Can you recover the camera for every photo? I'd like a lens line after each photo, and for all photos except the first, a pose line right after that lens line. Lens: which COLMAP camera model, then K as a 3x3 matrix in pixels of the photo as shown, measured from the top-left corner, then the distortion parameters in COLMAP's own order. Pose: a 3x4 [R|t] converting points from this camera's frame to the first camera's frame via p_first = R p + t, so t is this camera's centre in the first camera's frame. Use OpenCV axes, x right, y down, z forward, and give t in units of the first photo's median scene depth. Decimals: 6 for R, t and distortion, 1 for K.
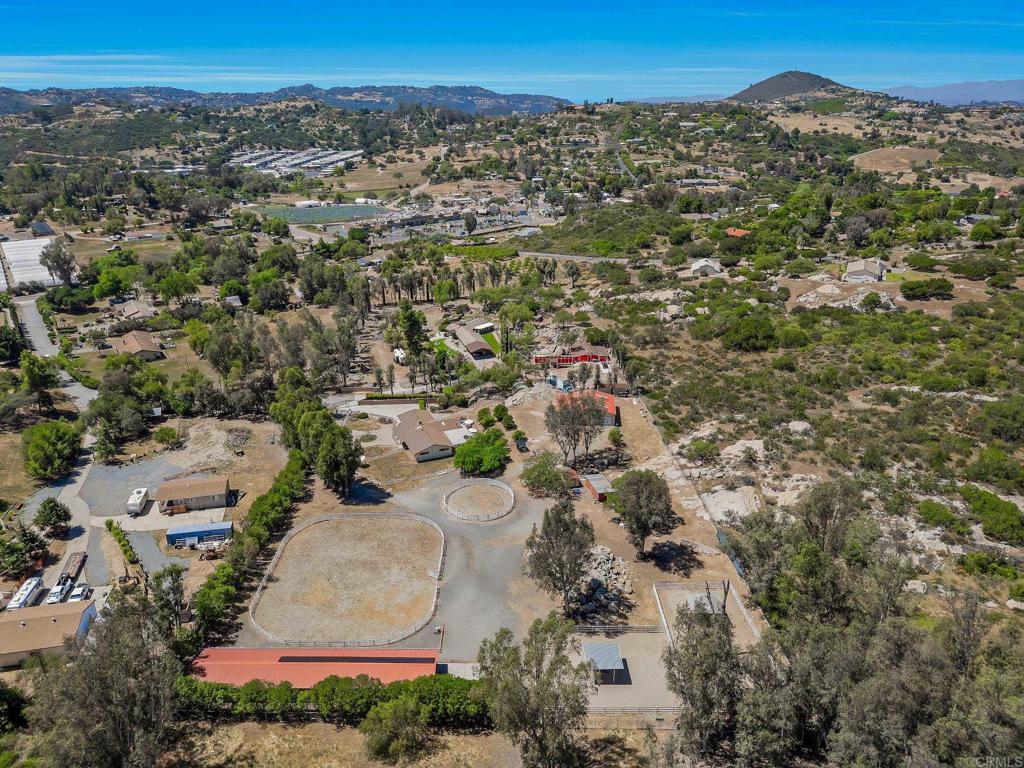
lens RADIAL K [[717.8, 0, 510.6], [0, 717.8, 386.1], [0, 0, 1]] dist [0.066699, -0.058842]
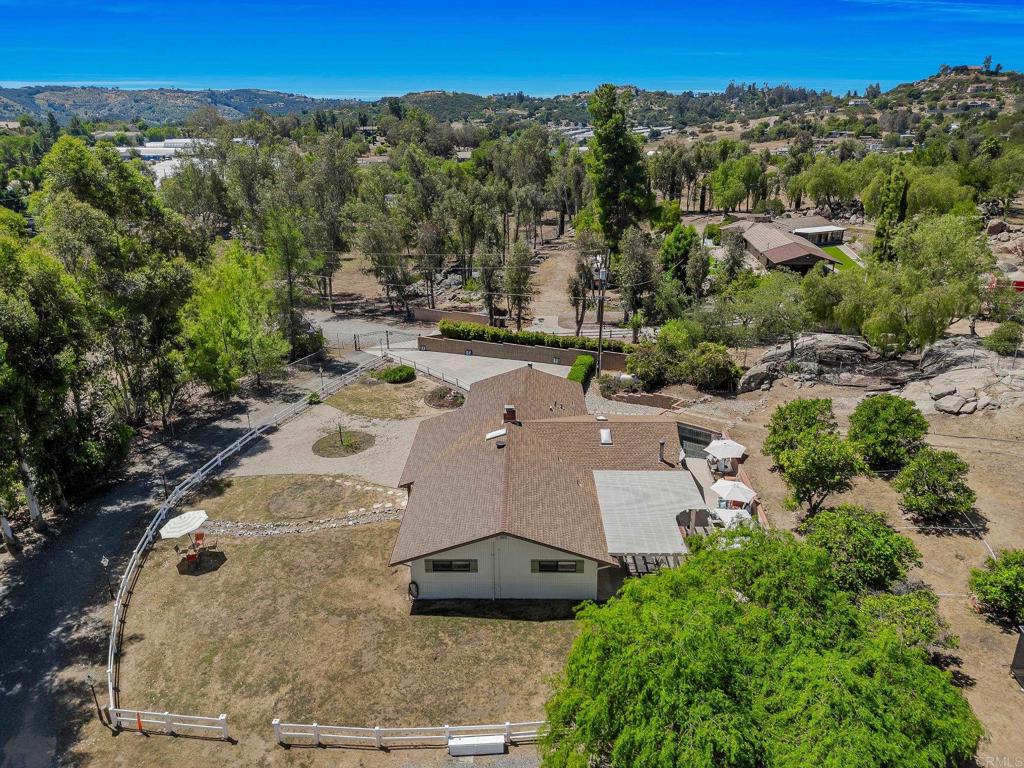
lens RADIAL K [[717.8, 0, 508.9], [0, 717.8, 380.0], [0, 0, 1]] dist [0.066699, -0.058842]
pose [[0.910994, 0.136858, -0.389050, -0.021041], [-0.148662, 0.988888, -0.000240, 0.023610], [0.384695, 0.058055, 0.921216, 0.472540]]
